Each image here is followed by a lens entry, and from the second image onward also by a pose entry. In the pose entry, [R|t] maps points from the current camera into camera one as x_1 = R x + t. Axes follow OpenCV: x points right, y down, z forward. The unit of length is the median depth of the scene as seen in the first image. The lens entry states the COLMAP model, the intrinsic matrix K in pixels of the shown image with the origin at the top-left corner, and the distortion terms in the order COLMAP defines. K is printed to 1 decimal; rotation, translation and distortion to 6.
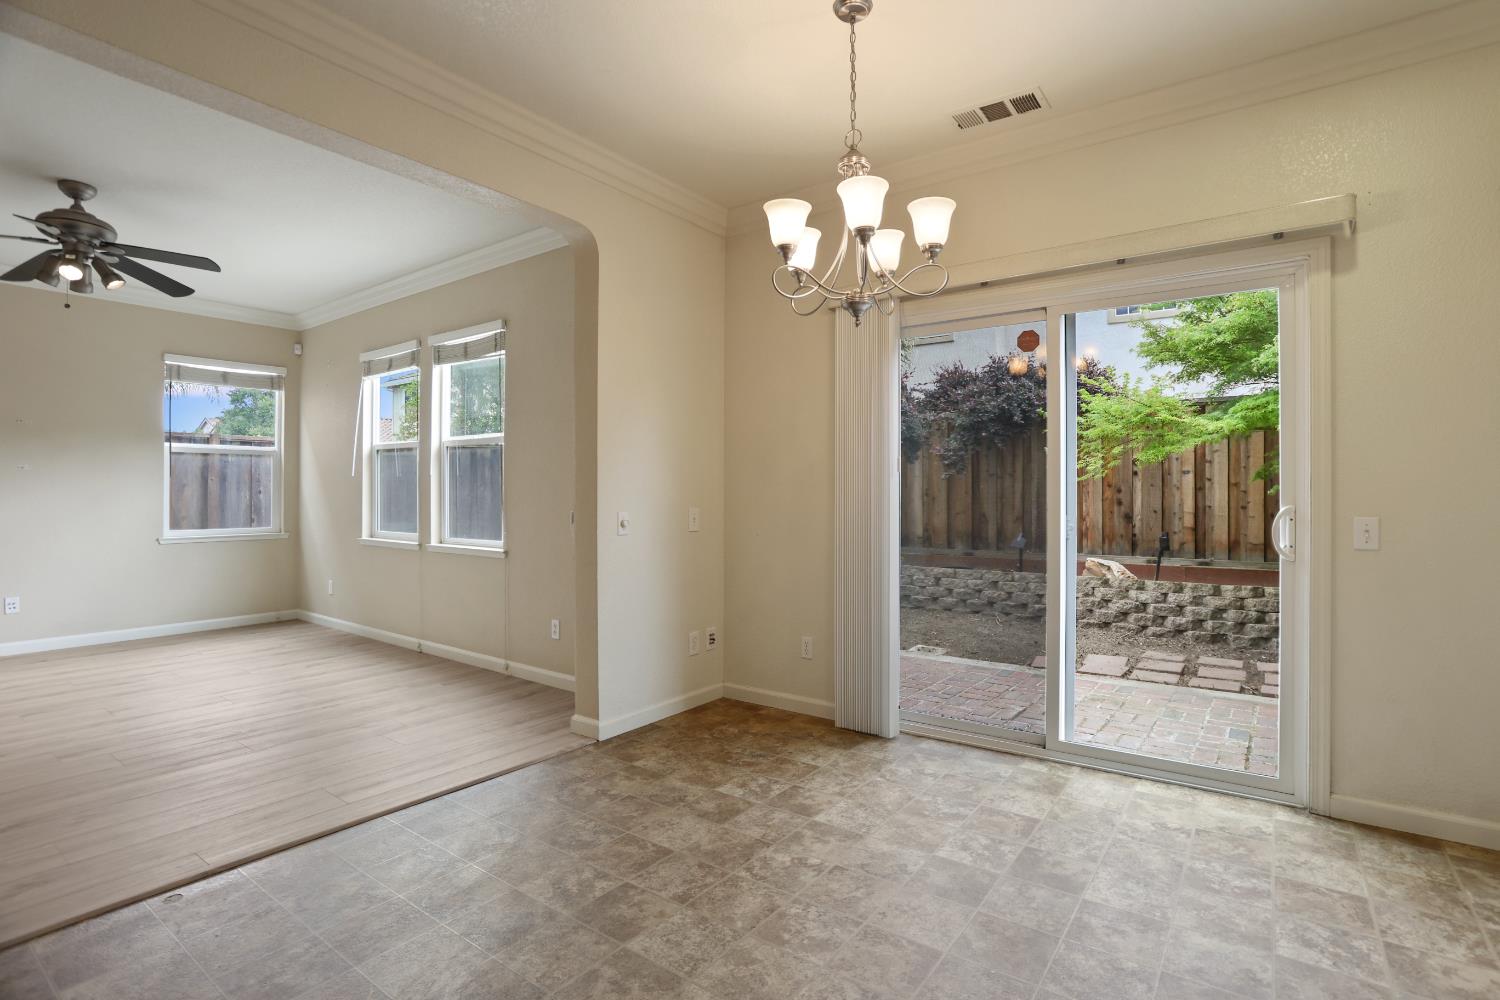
lens RADIAL K [[728.7, 0, 756.7], [0, 728.7, 487.9], [0, 0, 1]] dist [-0.074352, 0.029447]
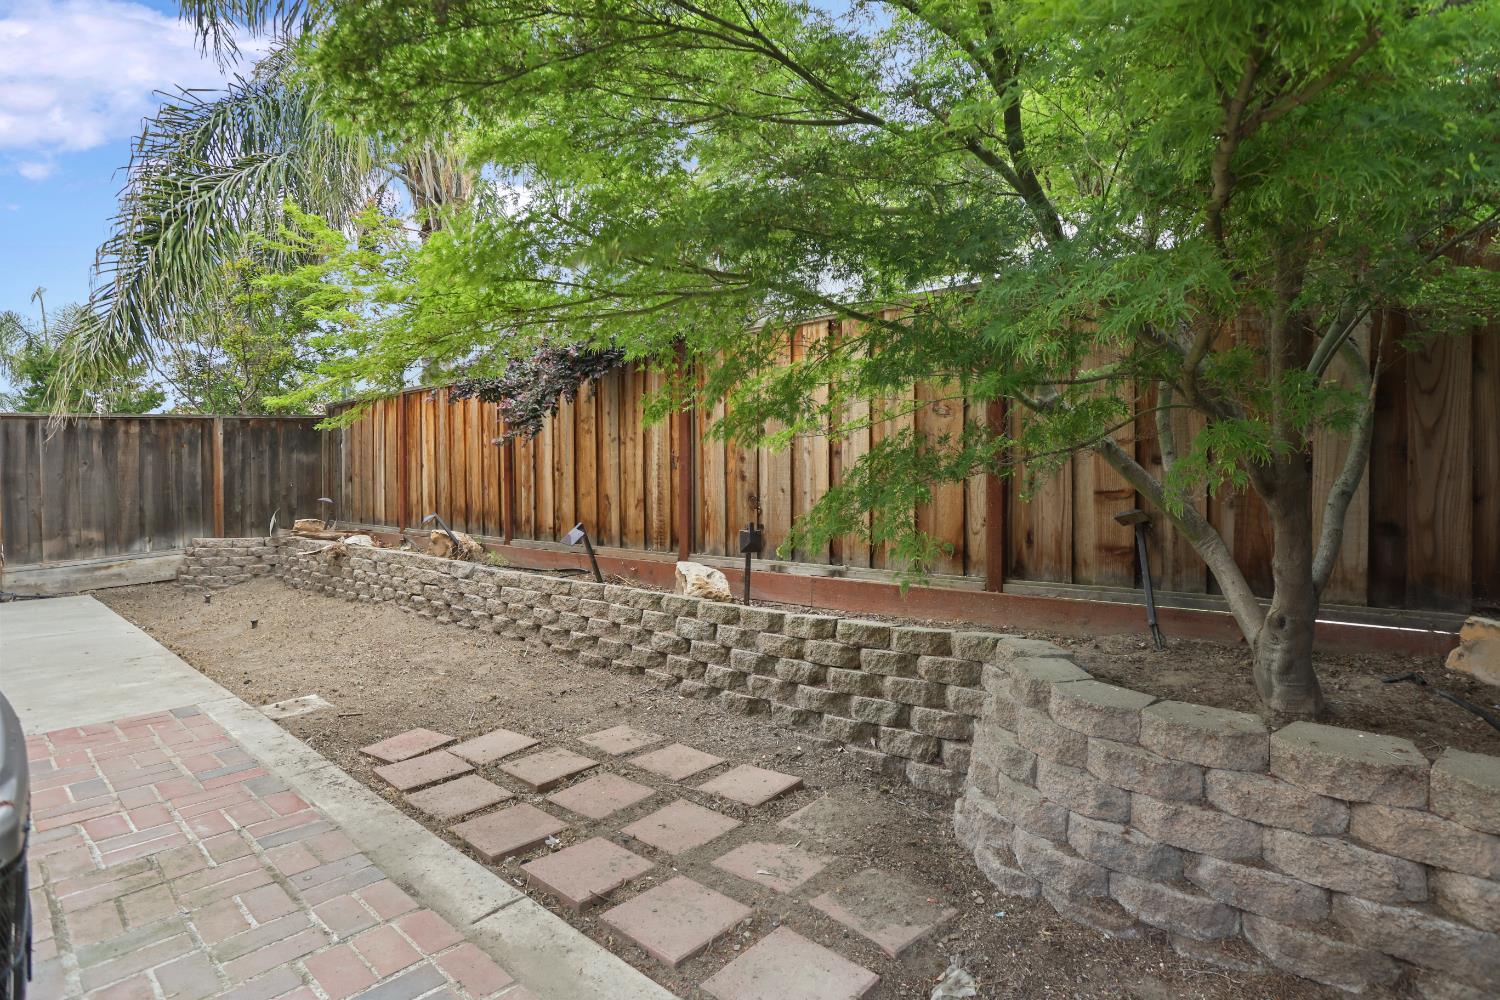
lens RADIAL K [[728.7, 0, 756.7], [0, 728.7, 487.9], [0, 0, 1]] dist [-0.074352, 0.029447]
pose [[0.998039, -0.001974, -0.062557, 0.802653], [0.003128, 0.999827, 0.018352, 0.026618], [0.062510, -0.018512, 0.997873, 0.481912]]
